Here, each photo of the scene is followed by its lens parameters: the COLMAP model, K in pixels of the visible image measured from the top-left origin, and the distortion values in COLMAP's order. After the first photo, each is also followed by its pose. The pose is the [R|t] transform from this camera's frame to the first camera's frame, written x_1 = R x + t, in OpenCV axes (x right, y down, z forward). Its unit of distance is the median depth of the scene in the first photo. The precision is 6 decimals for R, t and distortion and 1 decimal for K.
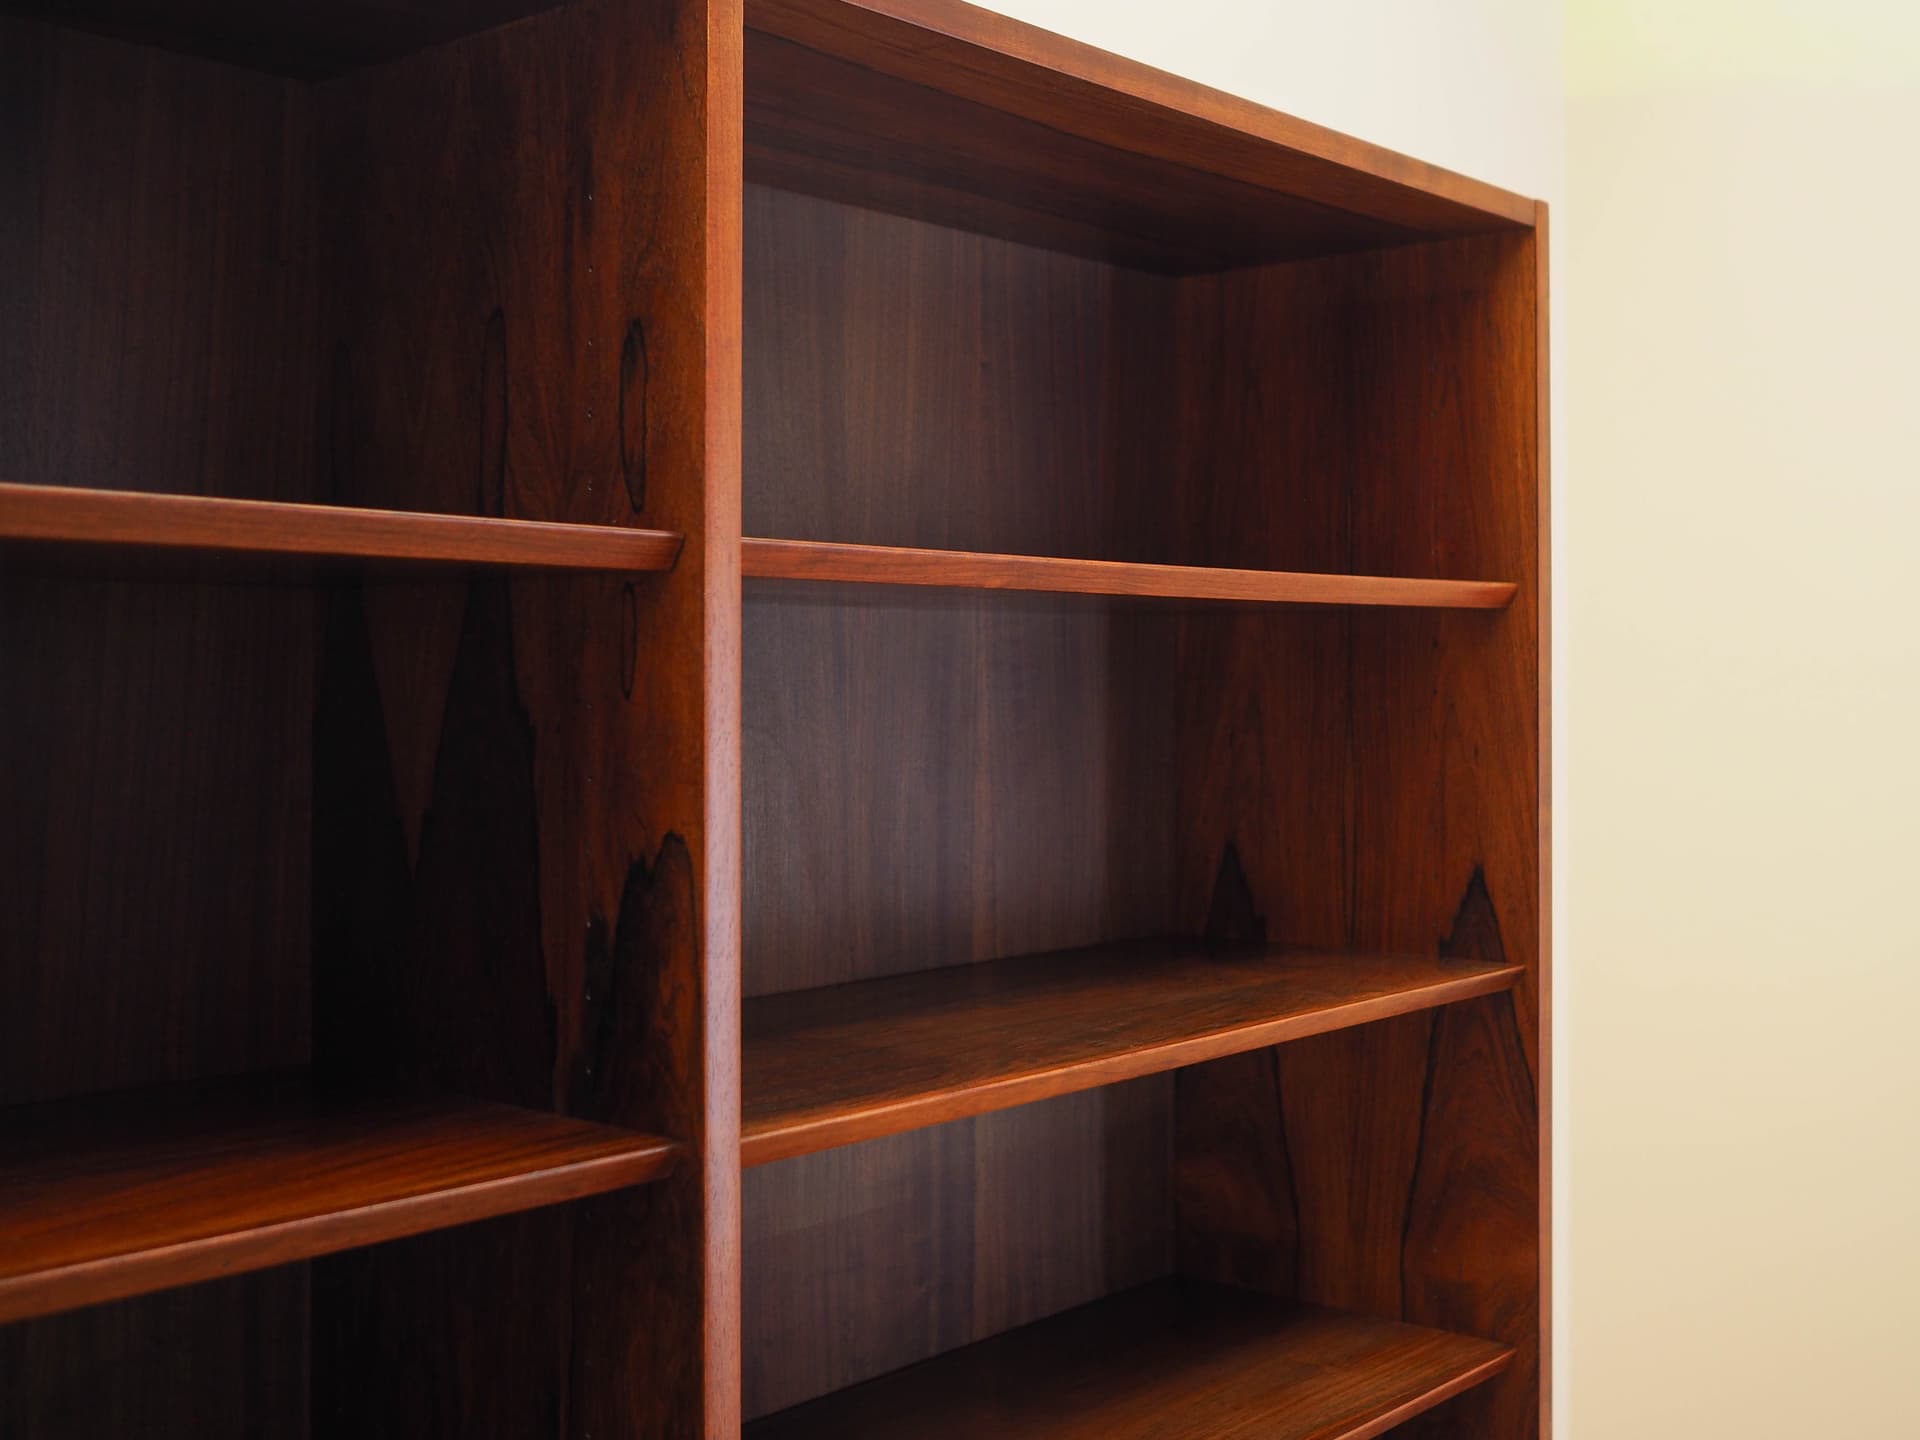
lens RADIAL K [[2218.4, 0, 973.5], [0, 2218.4, 707.6], [0, 0, 1]] dist [0.004818, 0.000000]
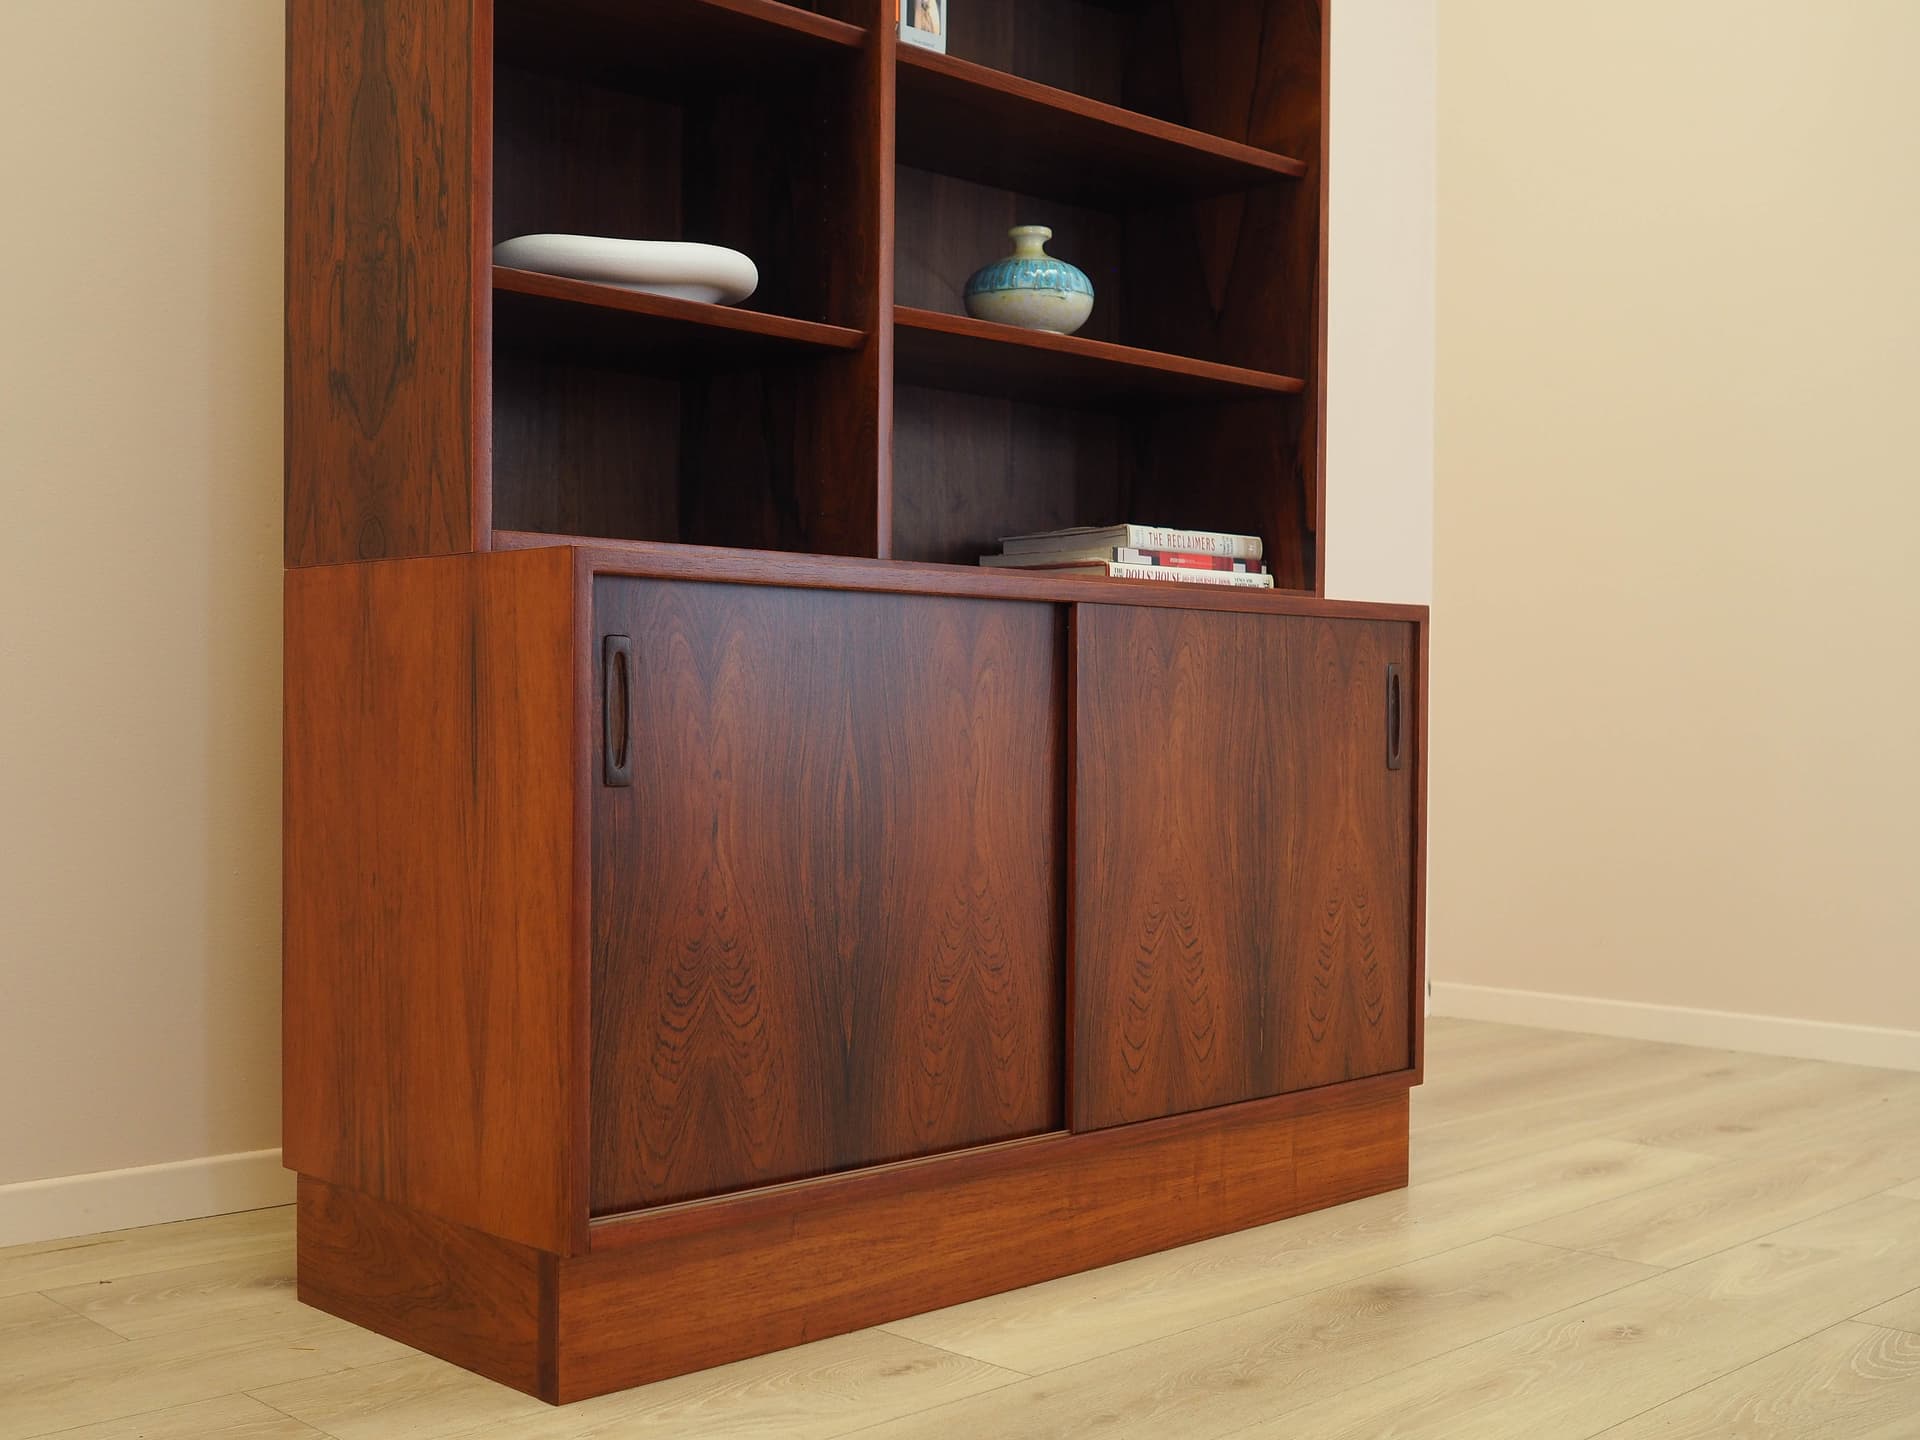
lens RADIAL K [[2218.4, 0, 885.3], [0, 2218.4, 732.9], [0, 0, 1]] dist [0.004818, 0.000000]
pose [[0.998578, 0.005713, -0.053003, 0.007611], [-0.005646, 0.999983, 0.001423, 1.091393], [0.053010, -0.001122, 0.998593, -1.150935]]
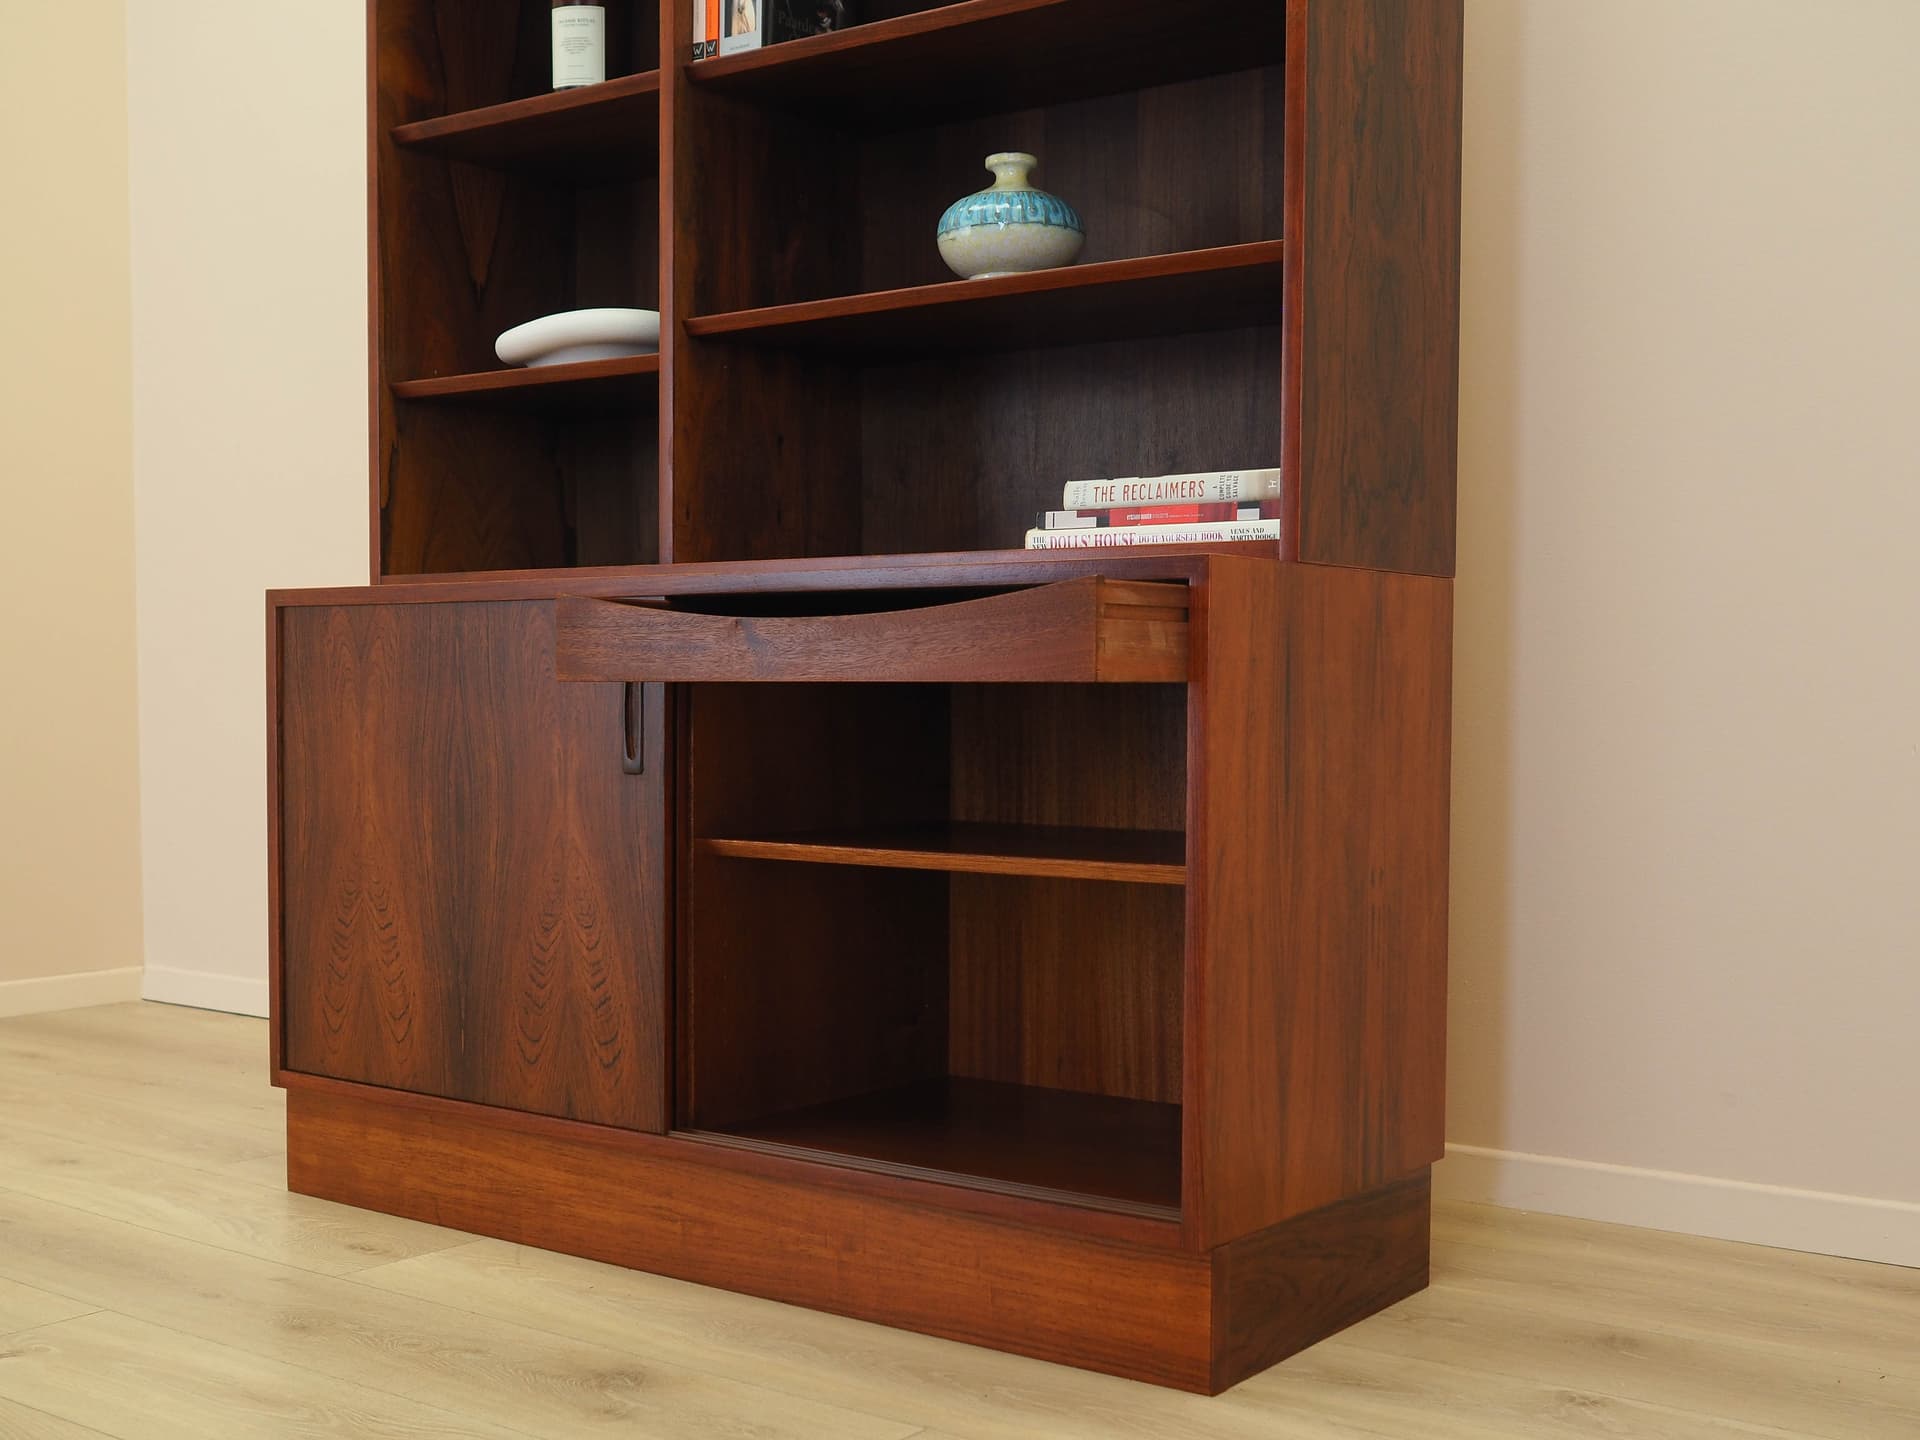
lens RADIAL K [[2218.4, 0, 1016.3], [0, 2218.4, 773.6], [0, 0, 1]] dist [0.004818, 0.000000]
pose [[0.121971, 0.033863, -0.991956, 2.164481], [-0.014744, 0.999369, 0.032303, 1.064609], [0.992424, 0.010685, 0.122393, 1.027137]]
